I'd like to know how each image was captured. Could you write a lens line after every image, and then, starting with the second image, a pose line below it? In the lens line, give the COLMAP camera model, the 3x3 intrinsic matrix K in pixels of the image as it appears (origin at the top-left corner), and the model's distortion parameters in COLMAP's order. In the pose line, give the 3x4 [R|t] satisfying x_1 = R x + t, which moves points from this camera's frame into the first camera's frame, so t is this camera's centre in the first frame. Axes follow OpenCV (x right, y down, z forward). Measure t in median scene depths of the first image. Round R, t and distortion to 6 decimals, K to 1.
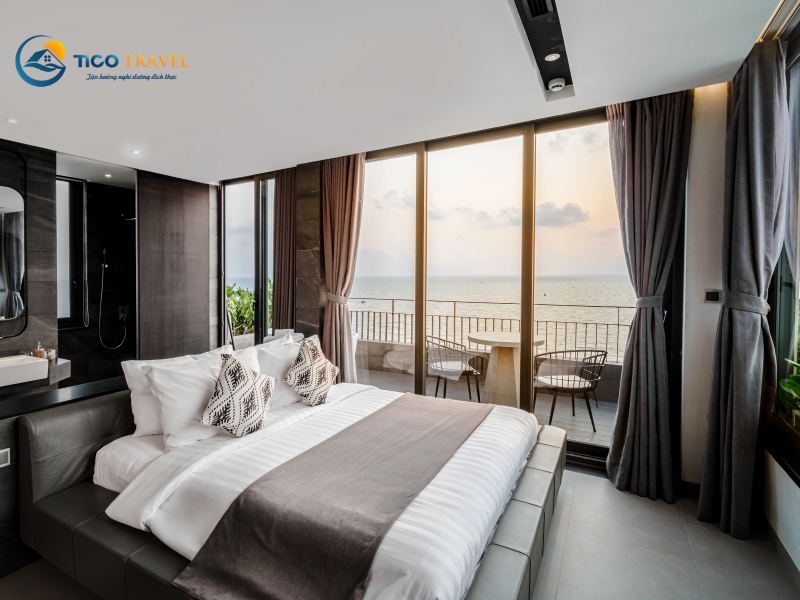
lens RADIAL K [[380.7, 0, 392.4], [0, 380.7, 288.6], [0, 0, 1]] dist [0.000595, 0.000411]
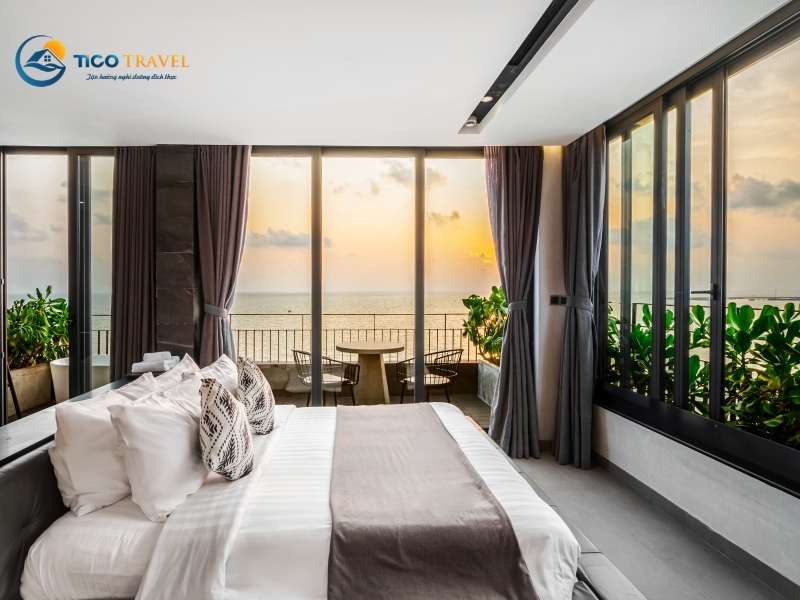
lens RADIAL K [[392.7, 0, 388.7], [0, 392.7, 299.2], [0, 0, 1]] dist [-0.001028, 0.000047]
pose [[0.862542, -0.011872, 0.505846, -0.271383], [0.017734, 0.999820, -0.006774, 0.011372], [-0.505675, 0.014813, 0.862597, 0.062066]]
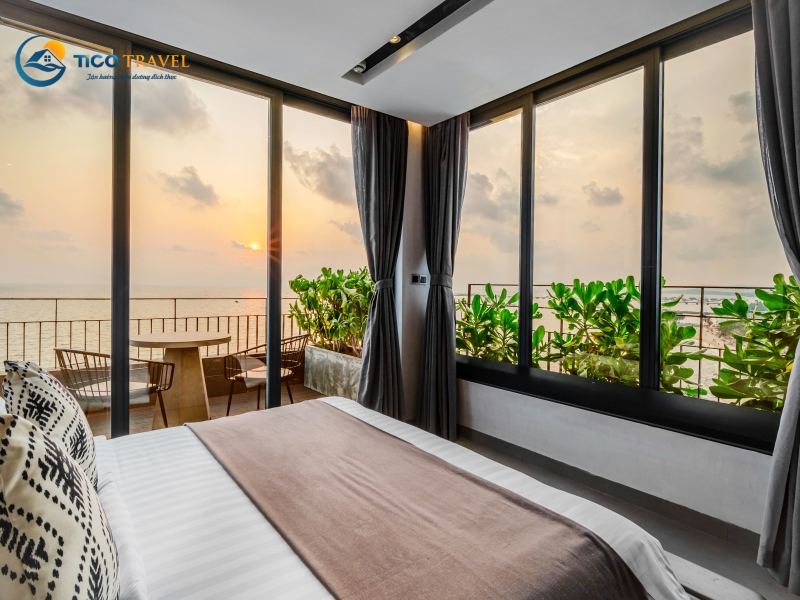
lens RADIAL K [[380.7, 0, 392.4], [0, 380.7, 288.6], [0, 0, 1]] dist [0.000595, 0.000411]
pose [[0.465023, -0.004561, 0.885287, -0.287572], [0.010922, 0.999940, -0.000585, 0.039285], [-0.885231, 0.009941, 0.465045, 0.306630]]
